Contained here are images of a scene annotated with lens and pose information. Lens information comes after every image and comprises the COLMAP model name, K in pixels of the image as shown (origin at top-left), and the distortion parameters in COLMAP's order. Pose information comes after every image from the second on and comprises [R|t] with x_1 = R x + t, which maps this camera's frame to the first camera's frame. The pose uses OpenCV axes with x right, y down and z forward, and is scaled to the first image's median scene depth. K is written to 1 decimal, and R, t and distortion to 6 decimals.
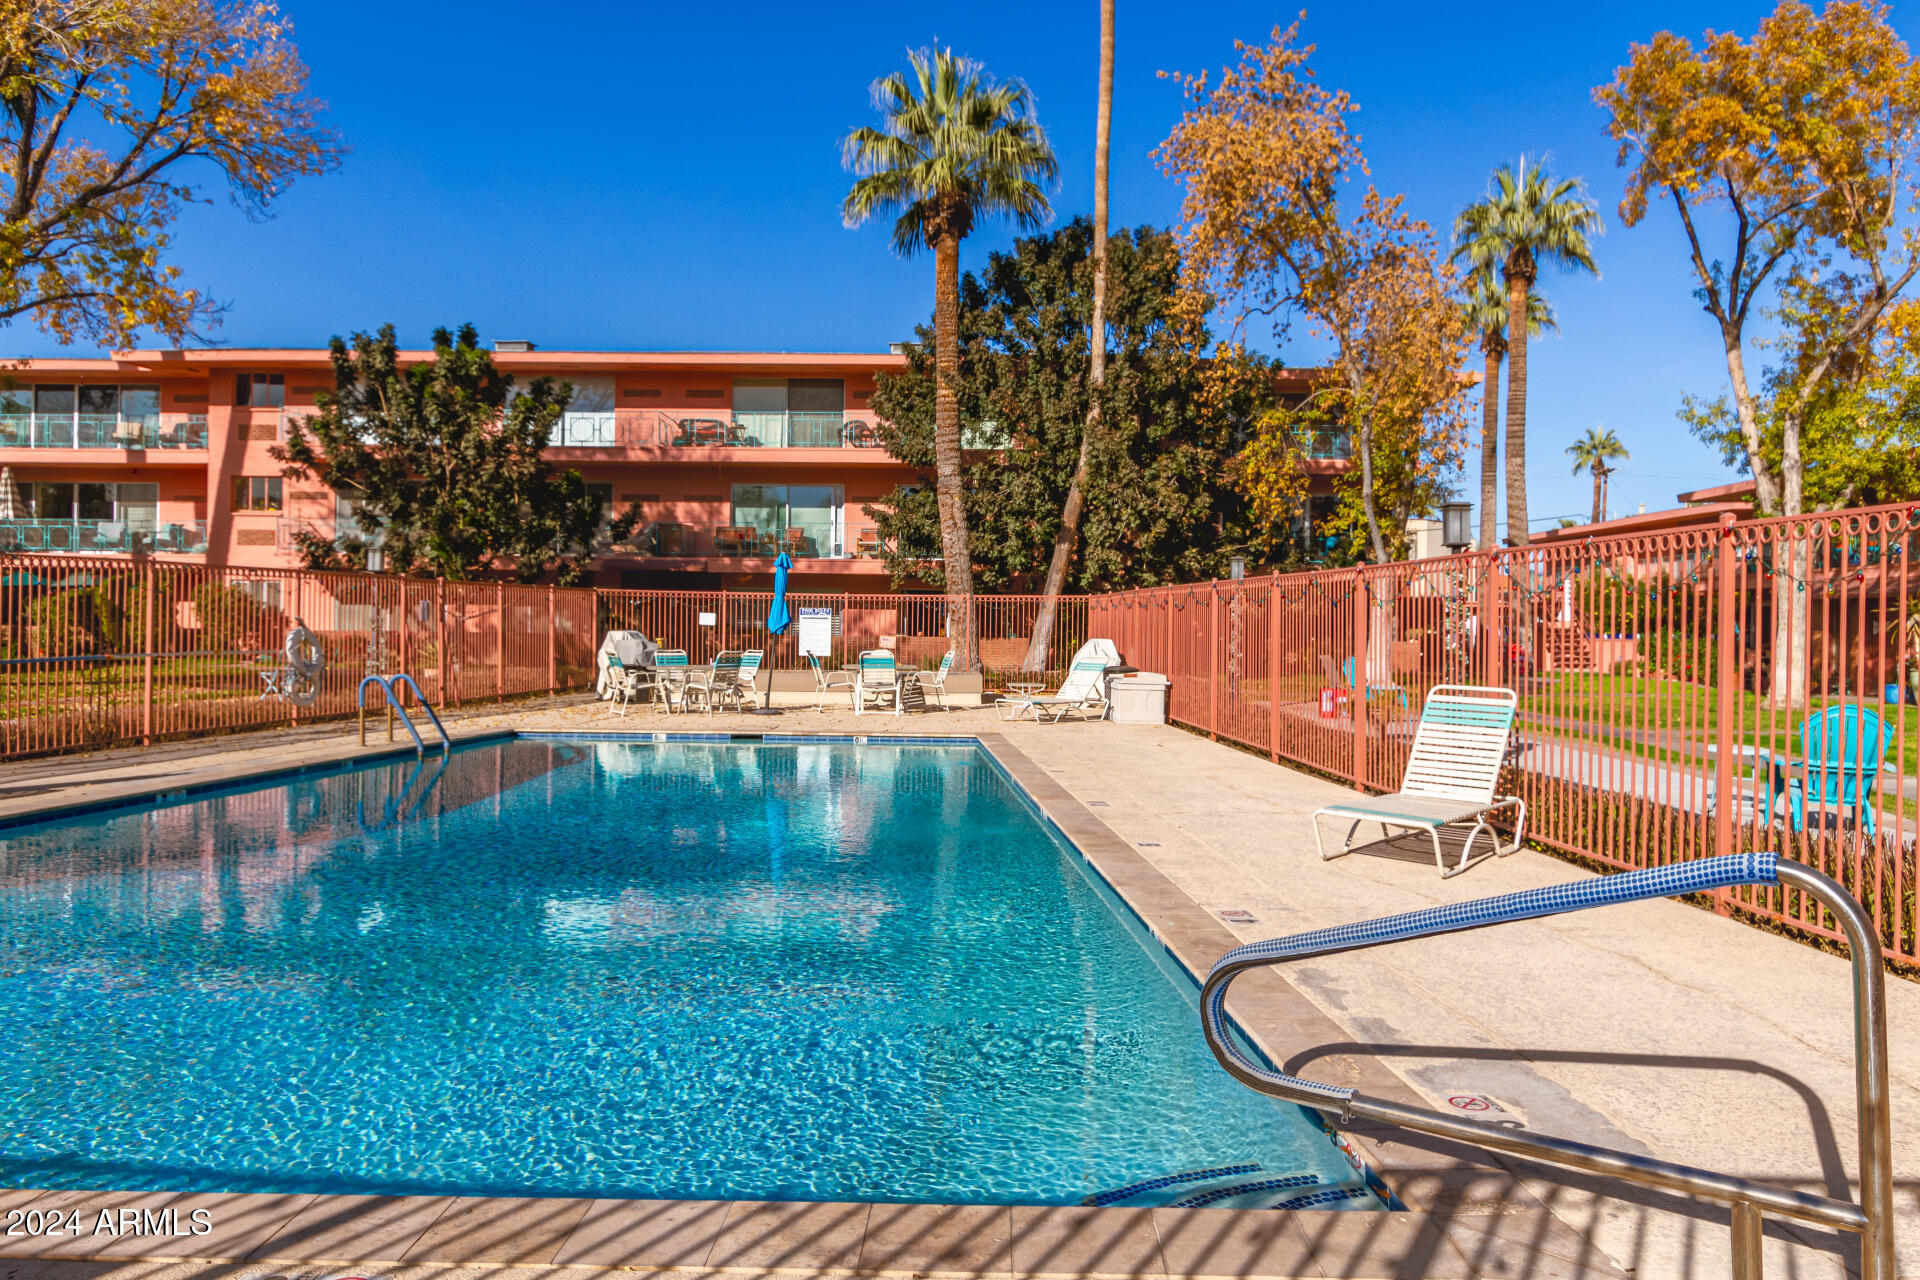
lens RADIAL K [[1280.4, 0, 949.9], [0, 1280.4, 606.0], [0, 0, 1]] dist [0.028678, -0.002459]
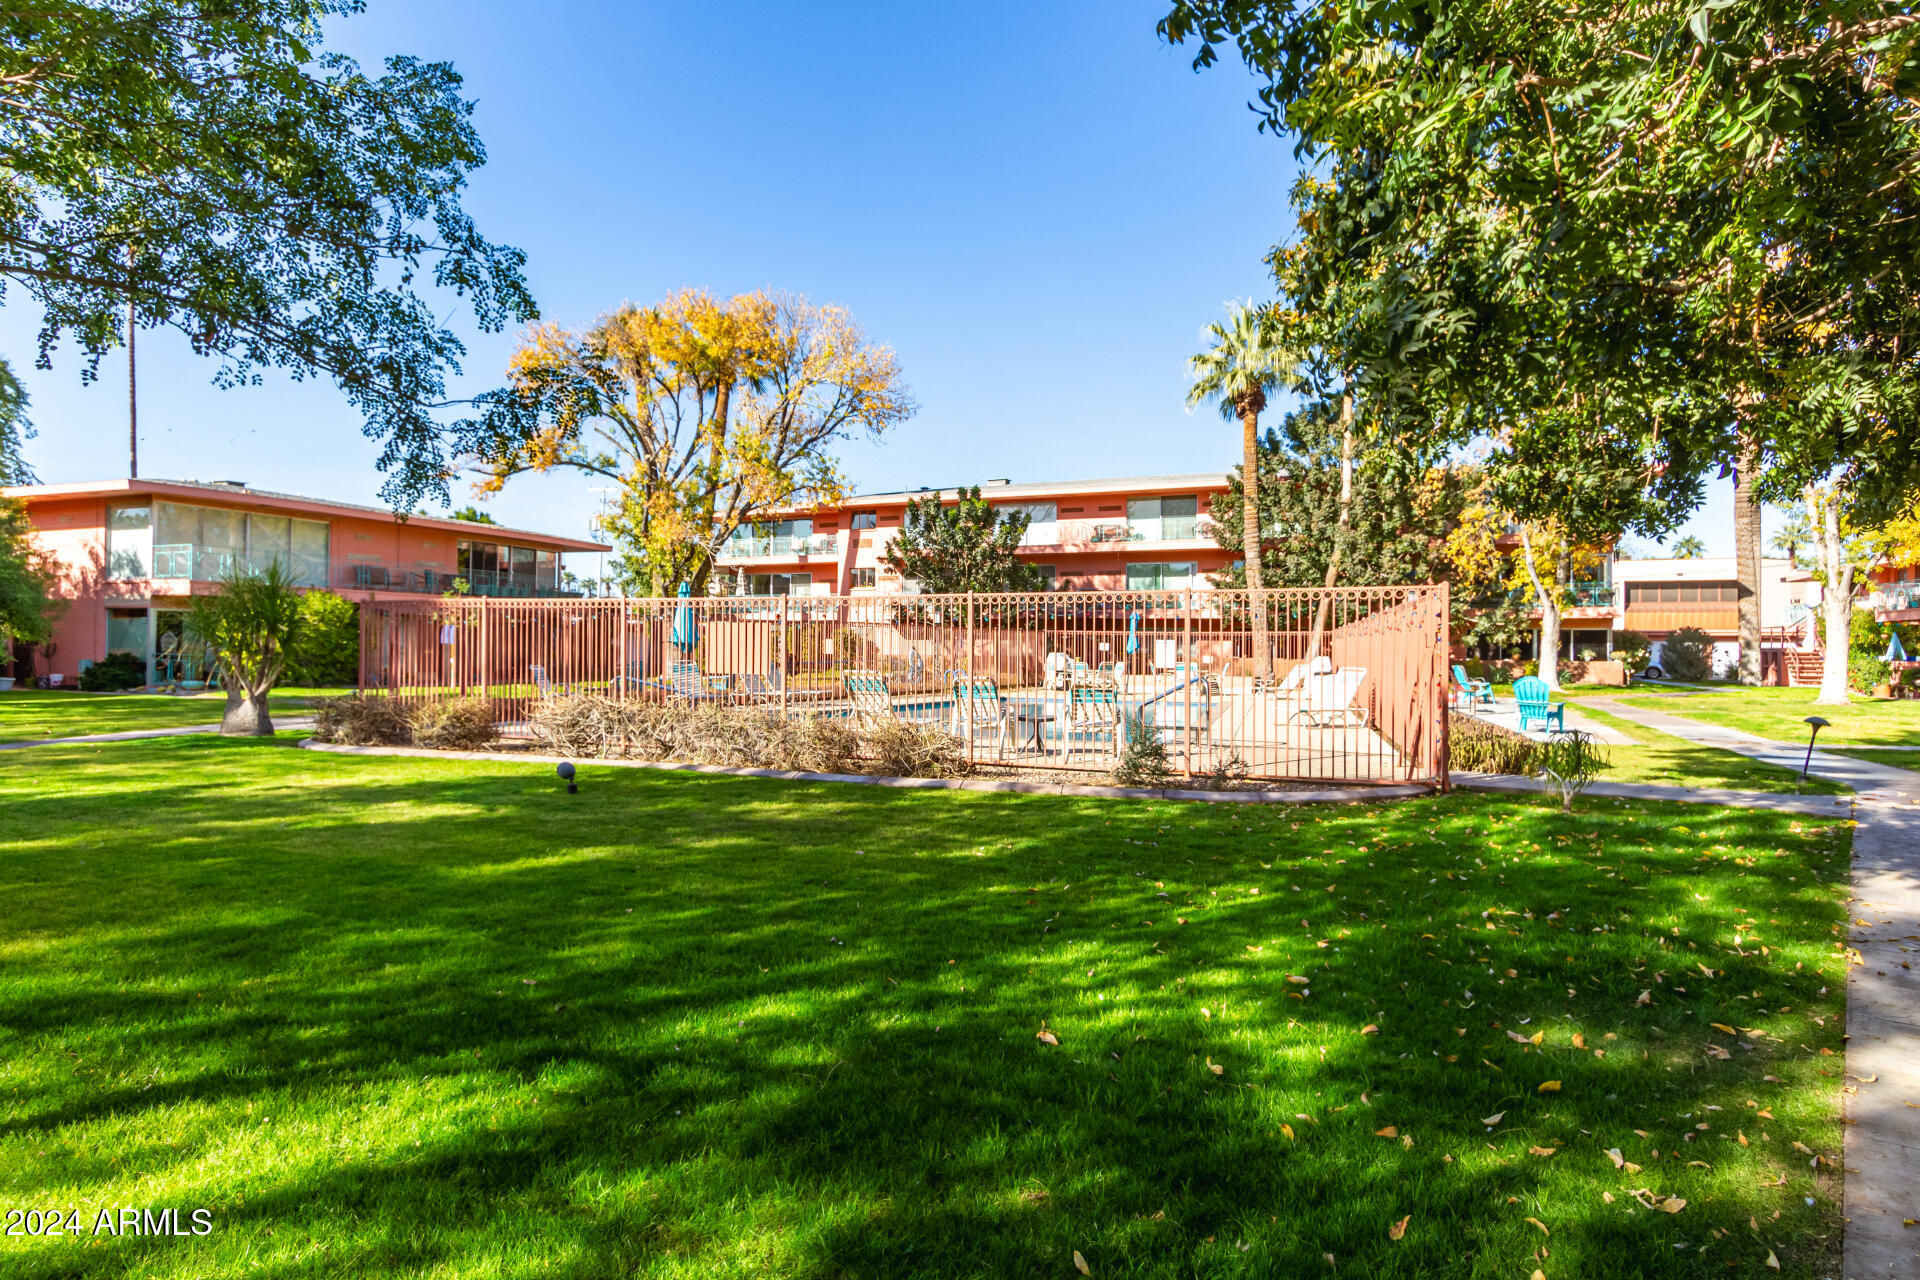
lens RADIAL K [[1076.9, 0, 963.3], [0, 1076.9, 633.6], [0, 0, 1]] dist [0.001256, 0.000162]
pose [[0.937113, -0.010643, -0.348863, 0.122862], [0.009015, 0.999940, -0.006290, -0.000286], [0.348909, 0.002749, 0.937153, -0.386572]]
